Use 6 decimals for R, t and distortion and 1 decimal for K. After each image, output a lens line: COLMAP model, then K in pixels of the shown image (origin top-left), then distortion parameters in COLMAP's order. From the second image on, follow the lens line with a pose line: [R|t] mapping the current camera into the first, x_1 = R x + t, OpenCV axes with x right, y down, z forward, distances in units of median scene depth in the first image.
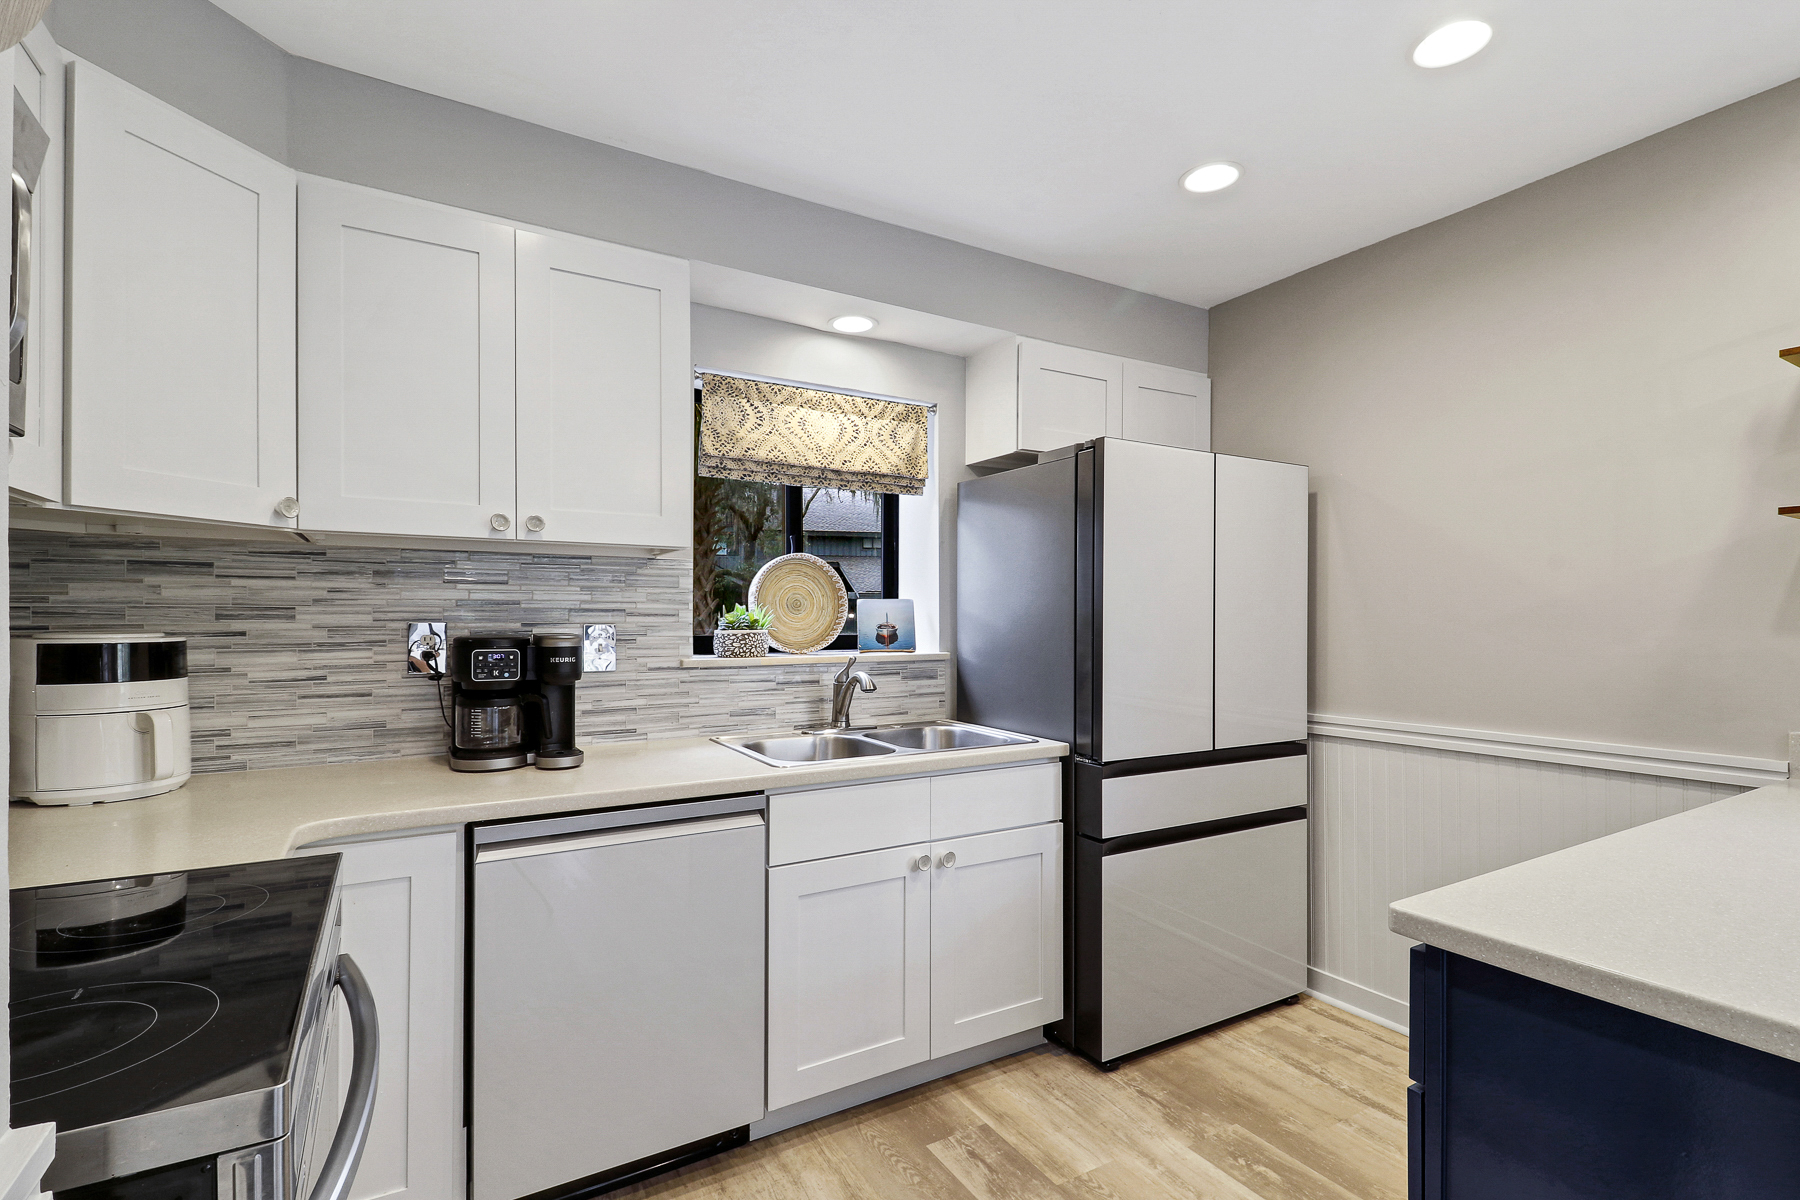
lens RADIAL K [[845.6, 0, 910.6], [0, 845.6, 615.2], [0, 0, 1]] dist [0.019040, -0.007437]
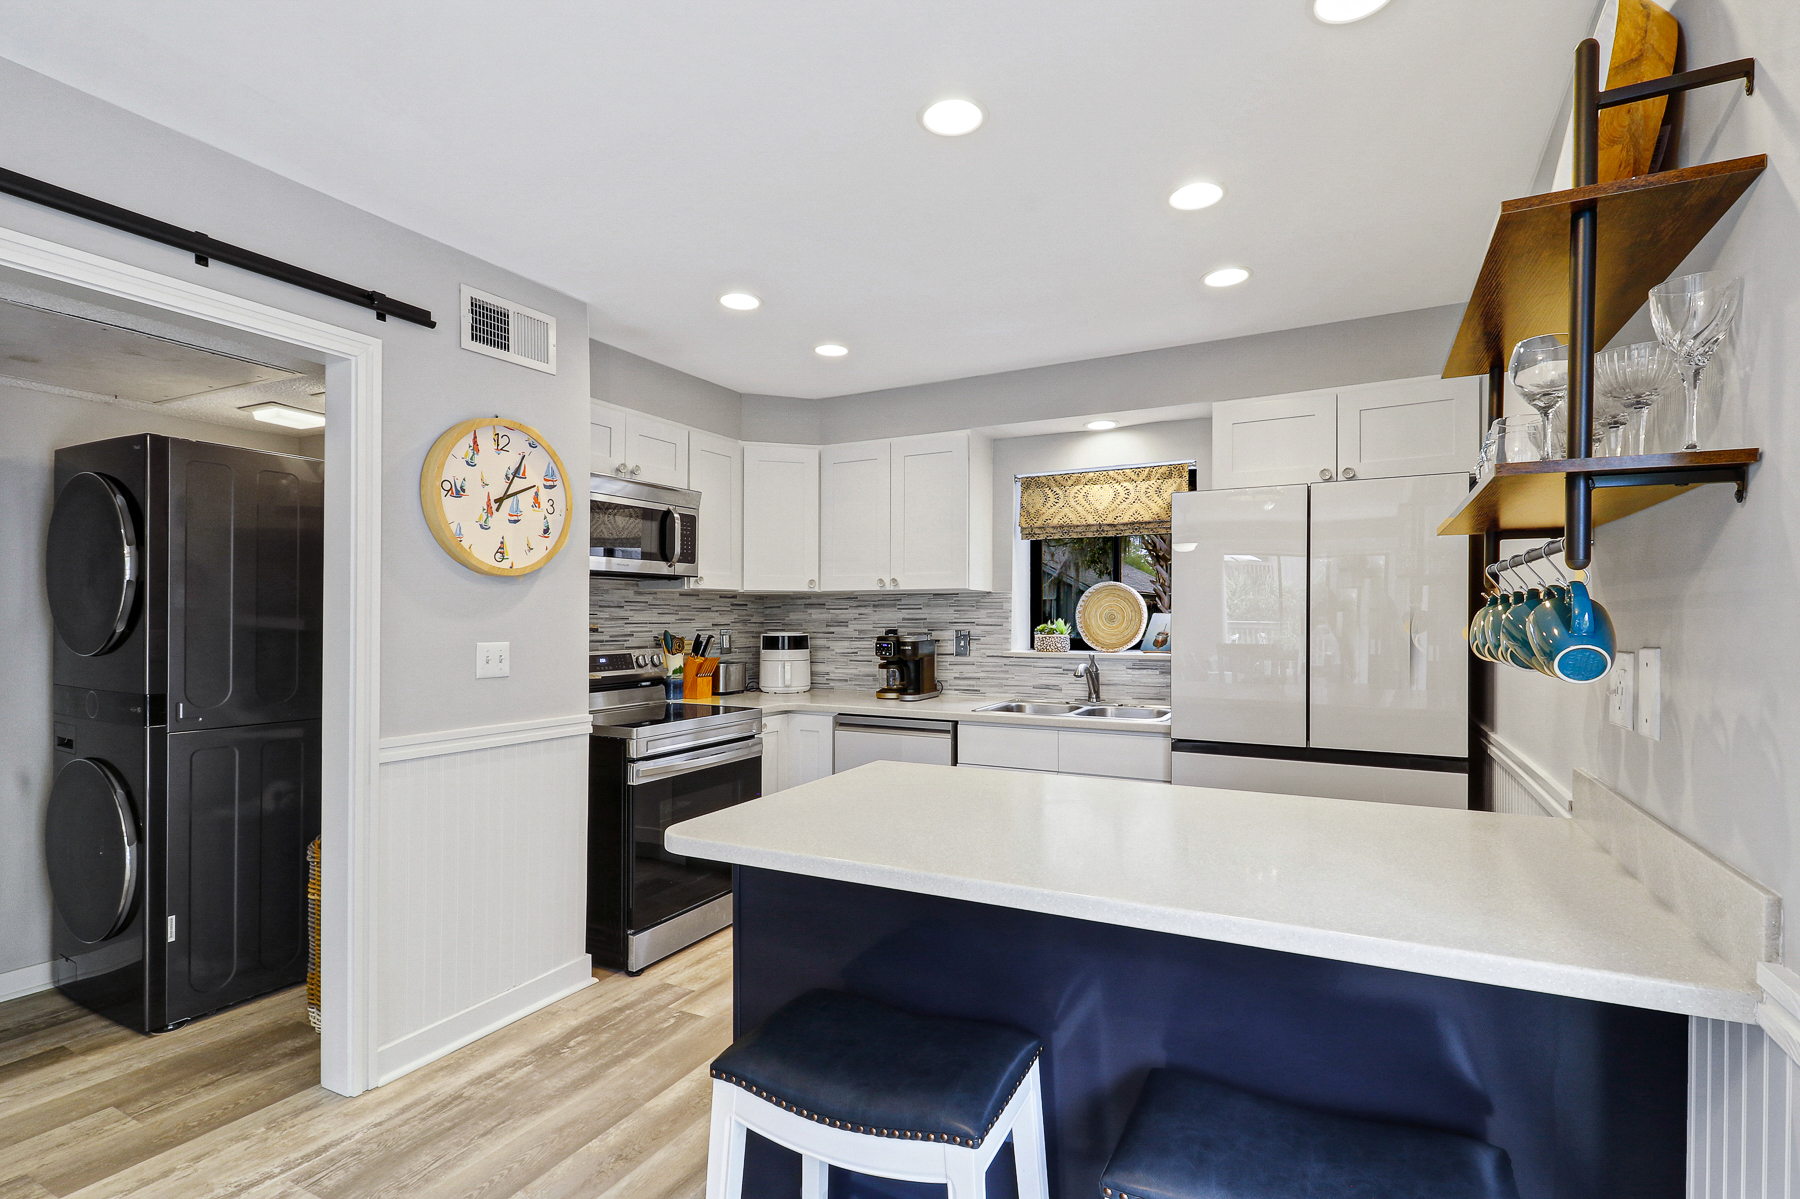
lens RADIAL K [[845.6, 0, 905.2], [0, 845.6, 619.2], [0, 0, 1]] dist [0.019040, -0.007437]
pose [[0.517245, 0.000264, -0.855837, 1.206839], [0.003525, 0.999991, 0.002439, -0.019120], [0.855830, -0.004278, 0.517239, -0.046155]]
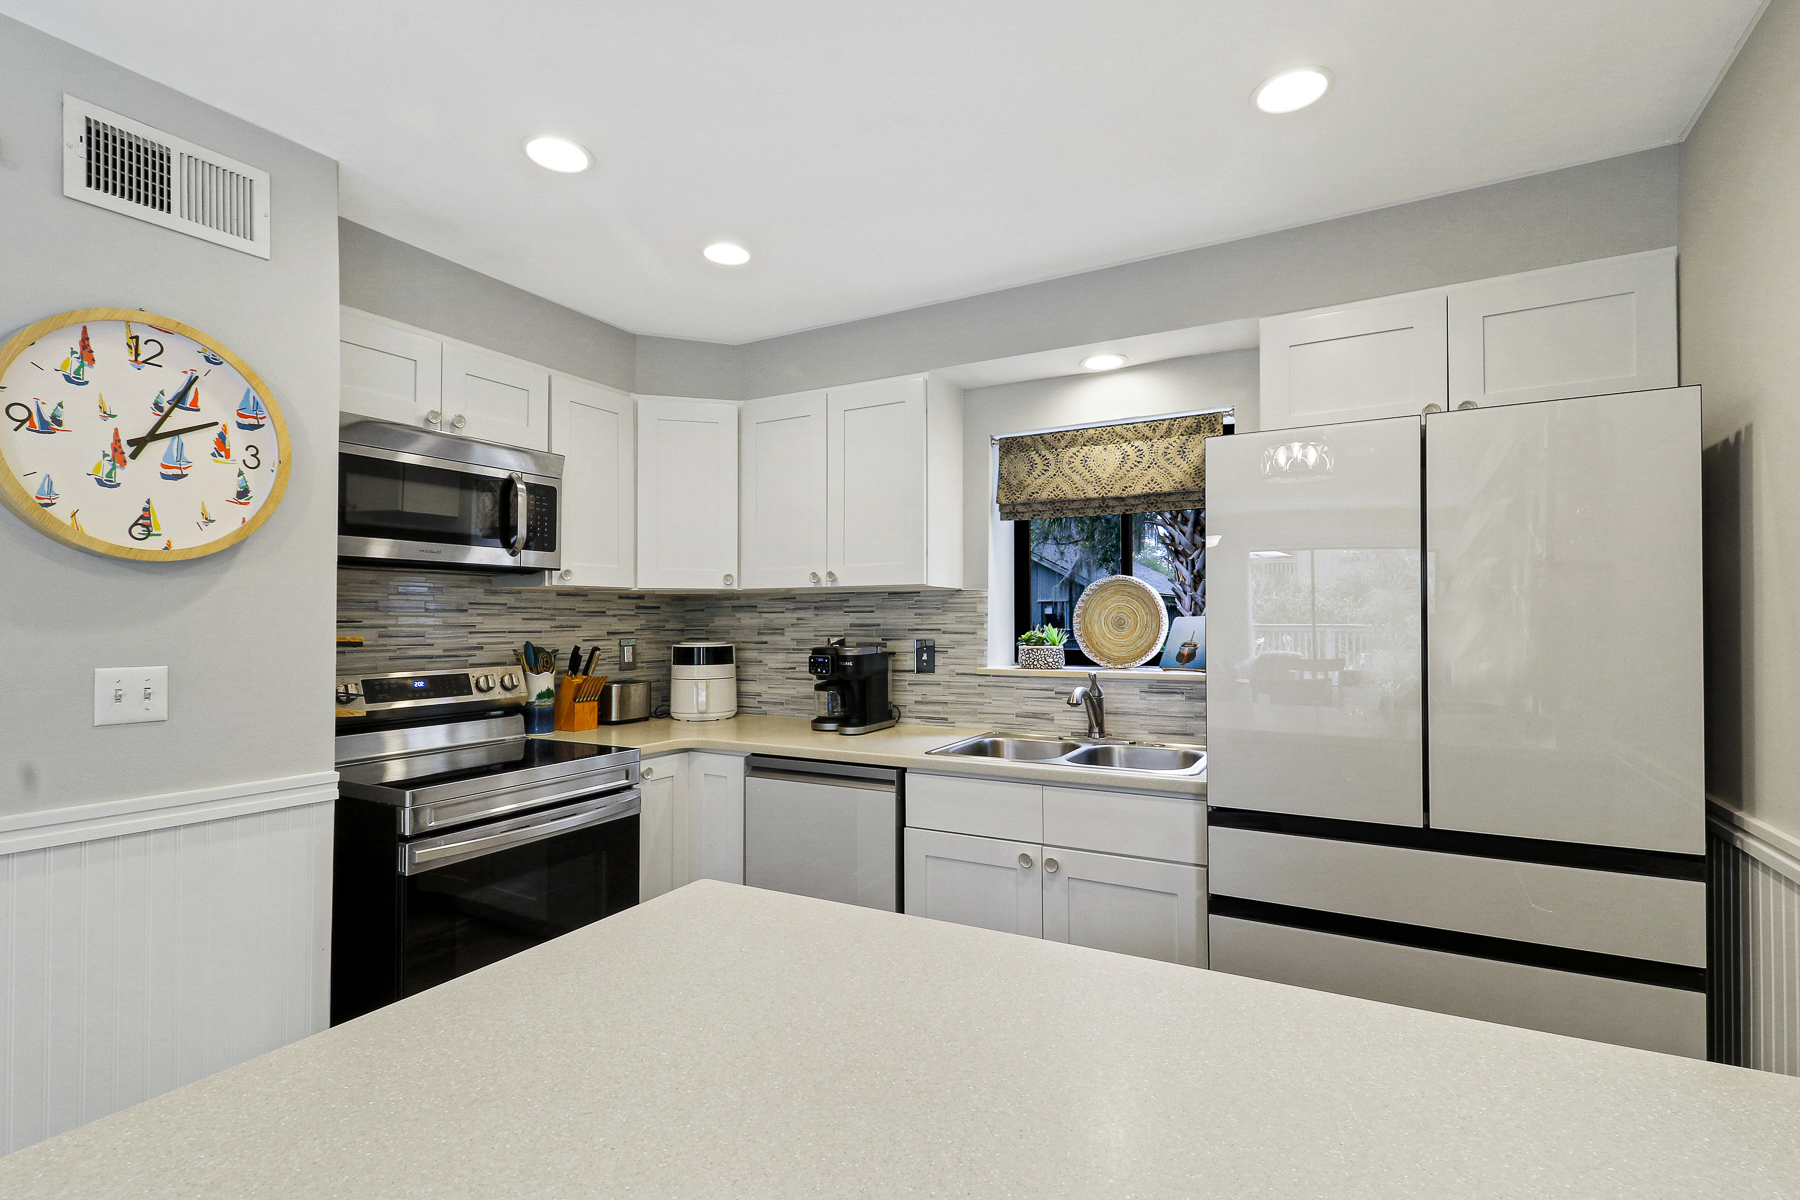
lens RADIAL K [[845.6, 0, 907.9], [0, 845.6, 609.0], [0, 0, 1]] dist [0.019040, -0.007437]
pose [[0.503614, -0.014923, -0.863800, 0.879762], [0.006450, 0.999888, -0.013514, -0.022799], [0.863905, 0.001235, 0.503654, 0.298145]]
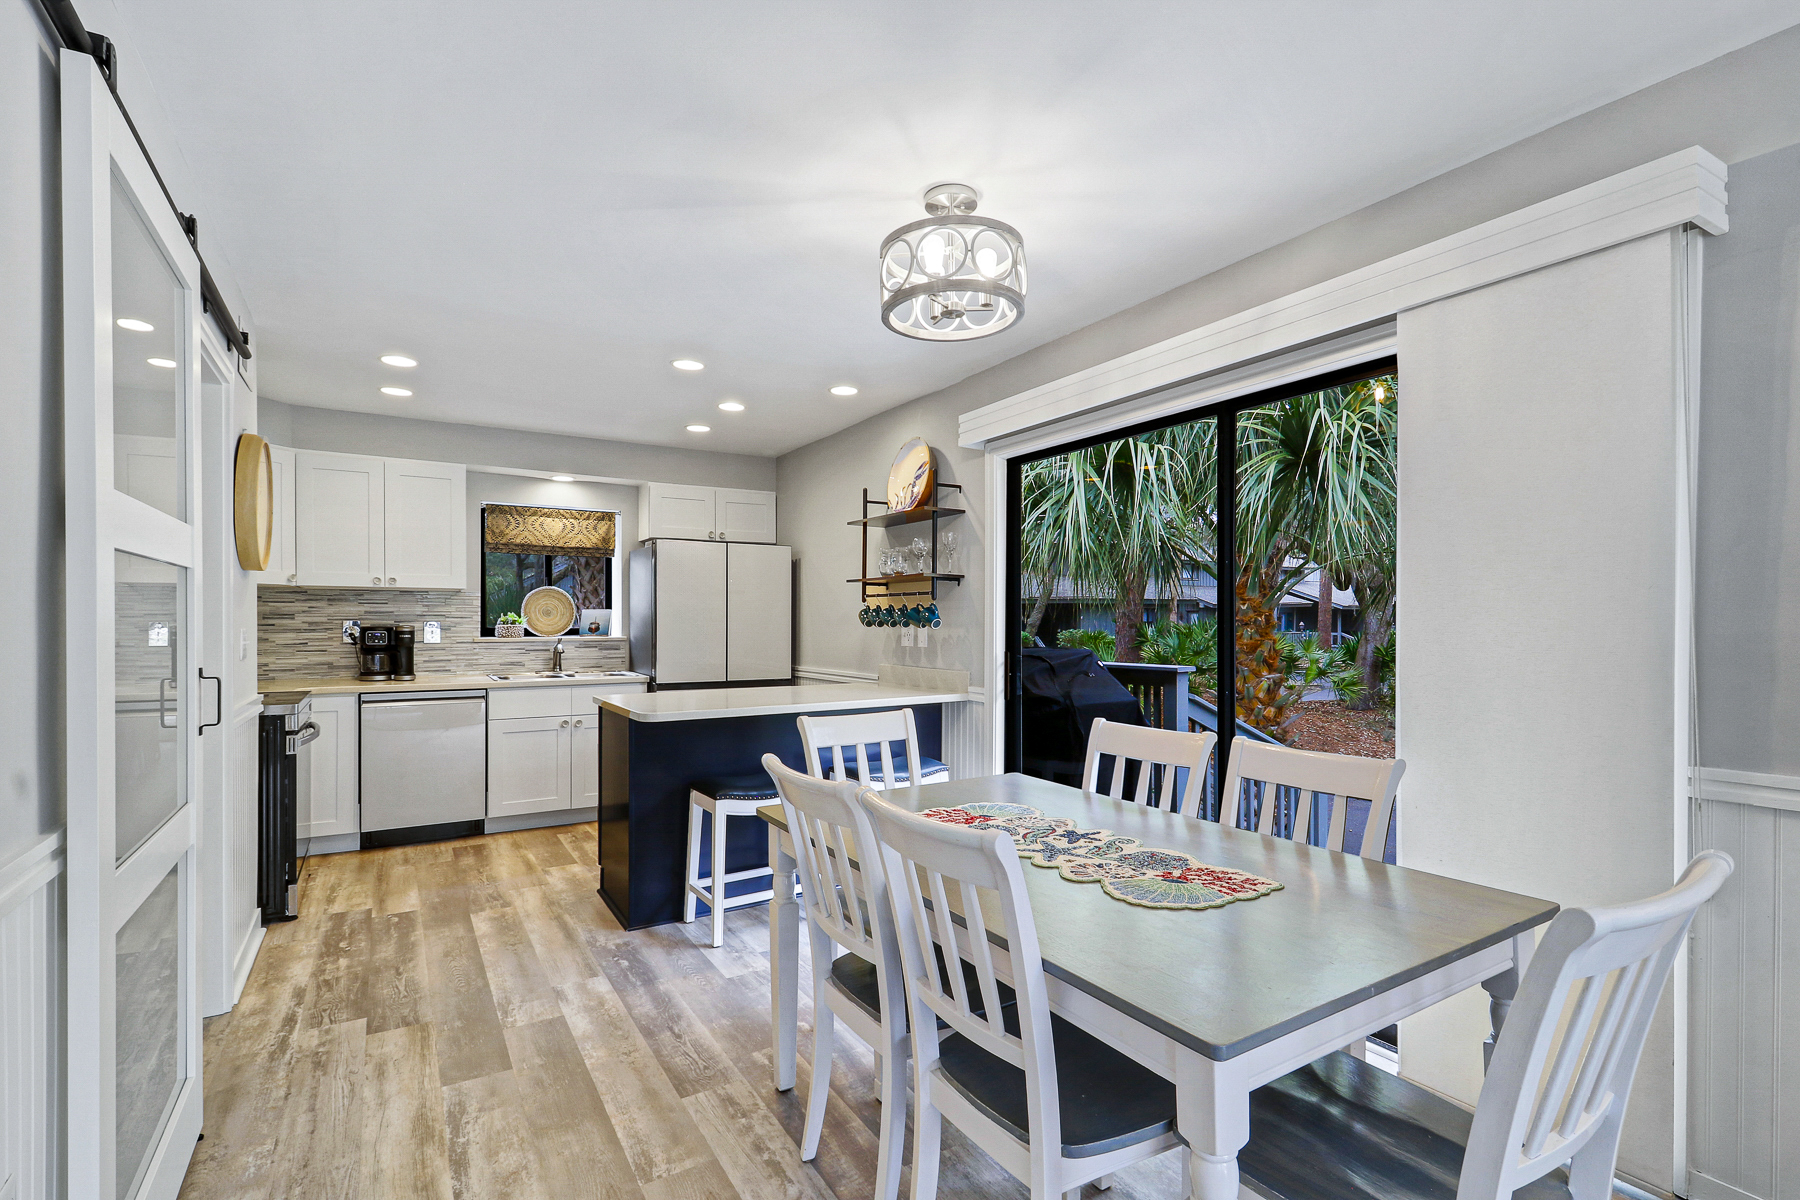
lens RADIAL K [[845.6, 0, 913.2], [0, 845.6, 625.4], [0, 0, 1]] dist [0.019040, -0.007437]
pose [[0.999938, 0.003223, 0.010635, 0.933737], [-0.003341, 0.999933, 0.011126, -0.009247], [-0.010598, -0.011161, 0.999882, -1.331859]]
